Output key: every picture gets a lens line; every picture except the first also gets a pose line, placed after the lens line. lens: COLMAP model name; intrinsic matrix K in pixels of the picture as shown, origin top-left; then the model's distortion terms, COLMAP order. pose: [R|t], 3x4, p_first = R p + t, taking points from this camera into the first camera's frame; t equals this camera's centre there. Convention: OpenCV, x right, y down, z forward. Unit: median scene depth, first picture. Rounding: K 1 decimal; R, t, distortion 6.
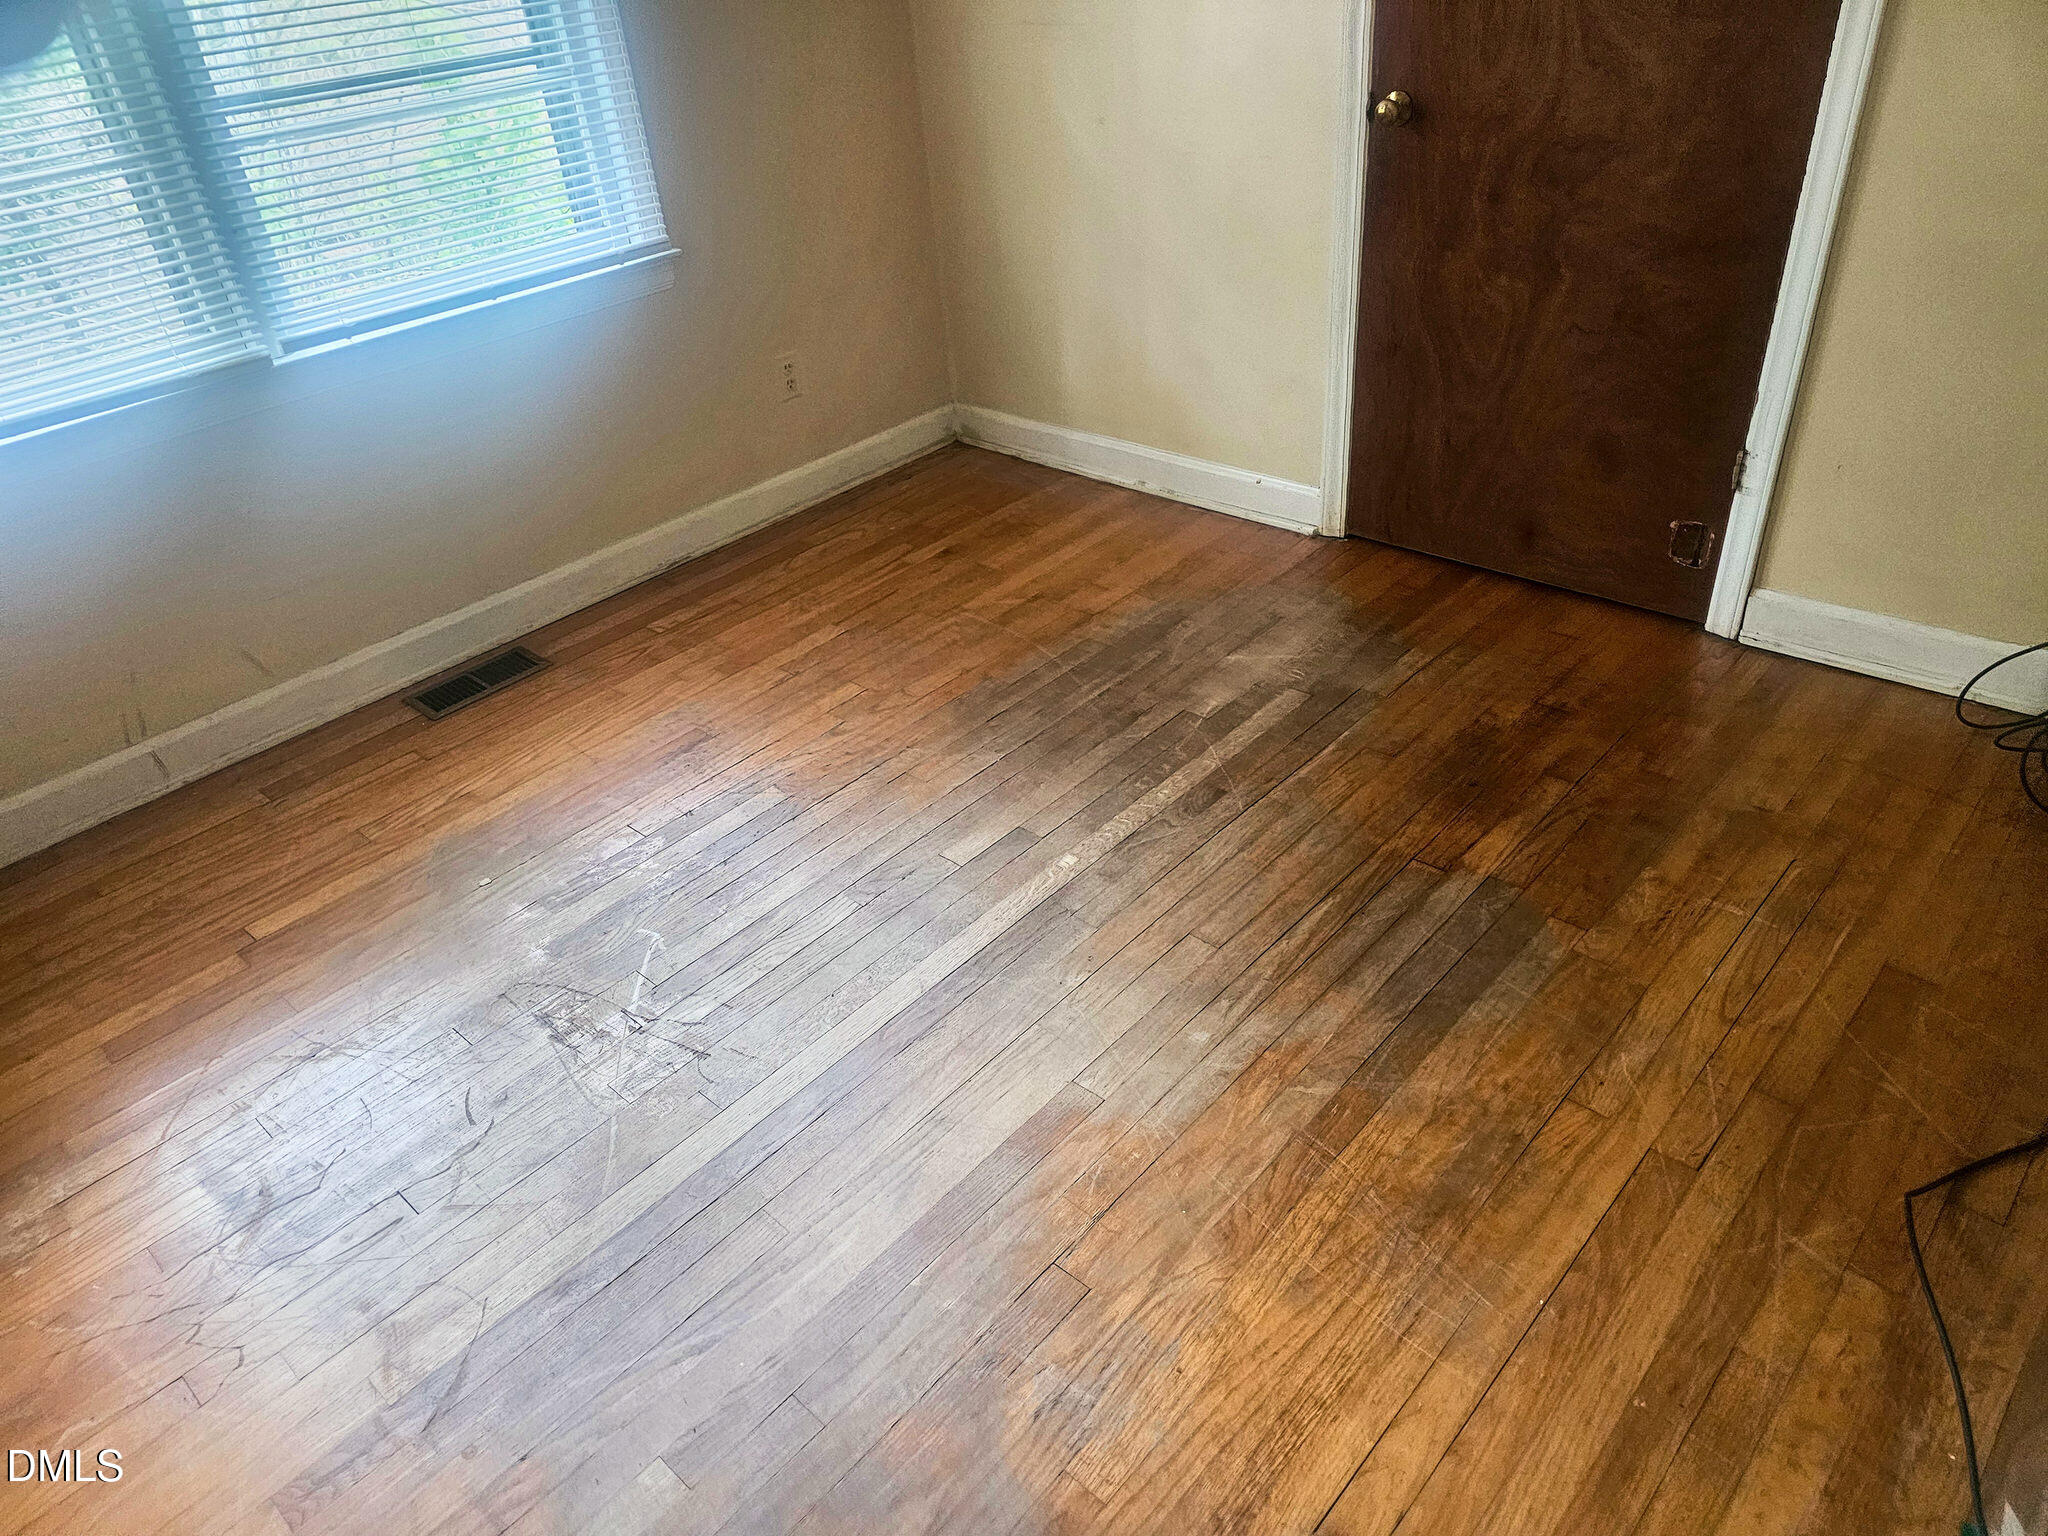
lens RADIAL K [[1389.4, 0, 1011.0], [0, 1389.4, 767.3], [0, 0, 1]] dist [0.071777, -0.077408]
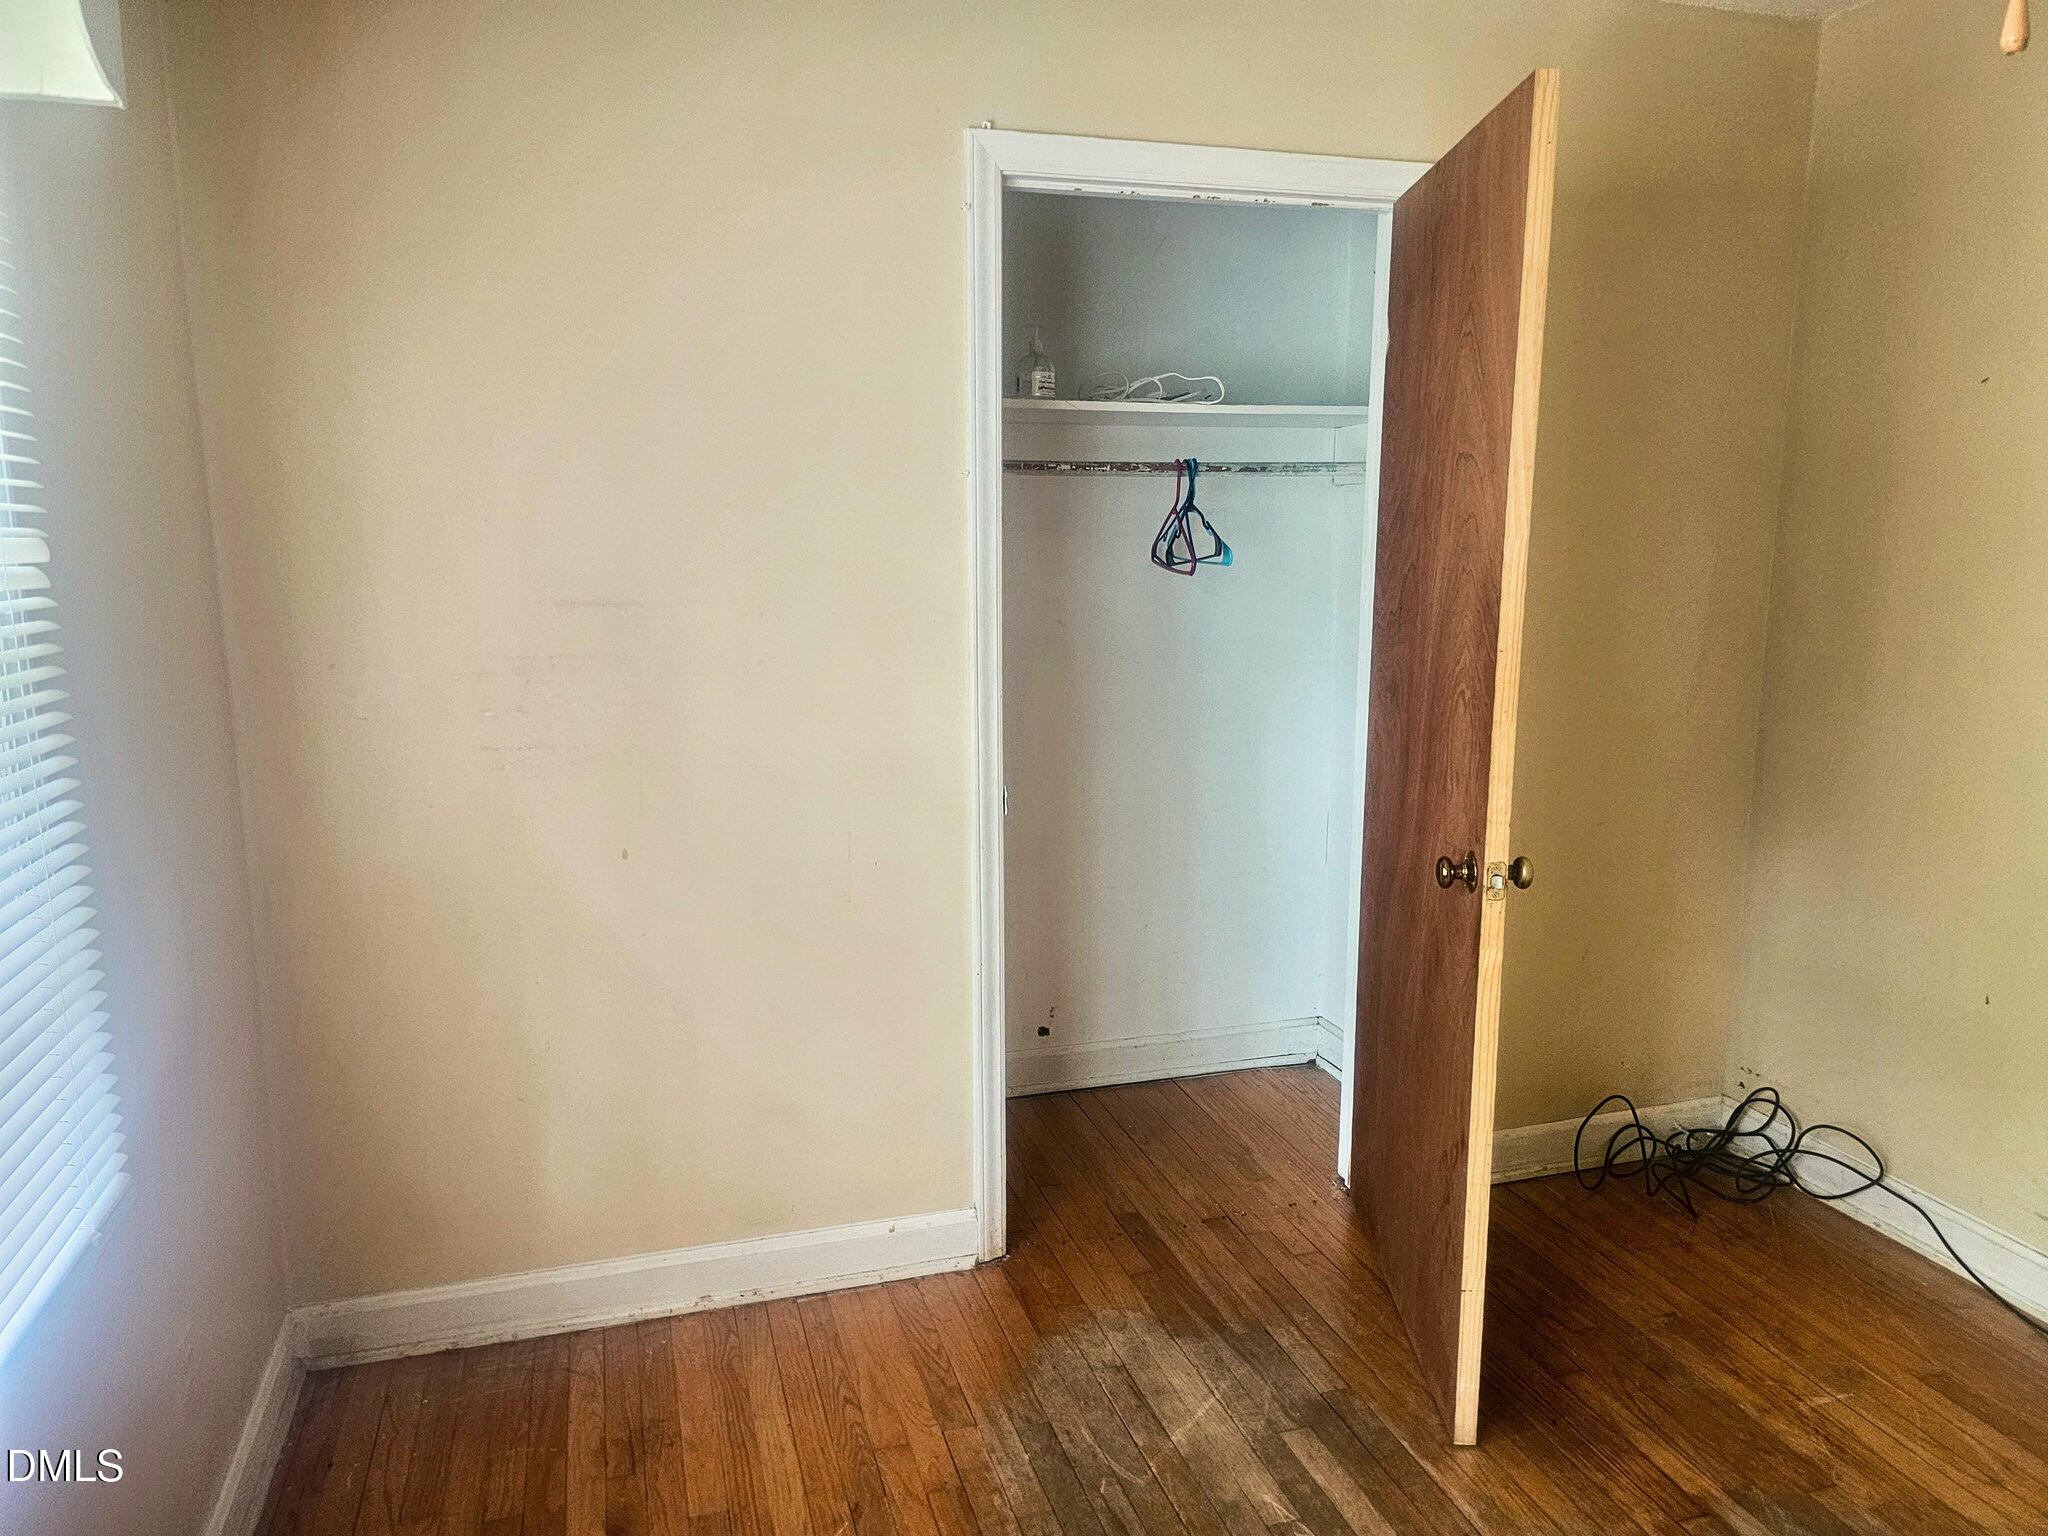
lens RADIAL K [[1366.3, 0, 1010.4], [0, 1366.3, 762.2], [0, 0, 1]] dist [0.056343, -0.053058]
pose [[0.506997, -0.059701, 0.859878, -0.538796], [0.441370, 0.874868, -0.199497, -0.301817], [-0.740369, 0.480669, 0.469905, 0.542128]]
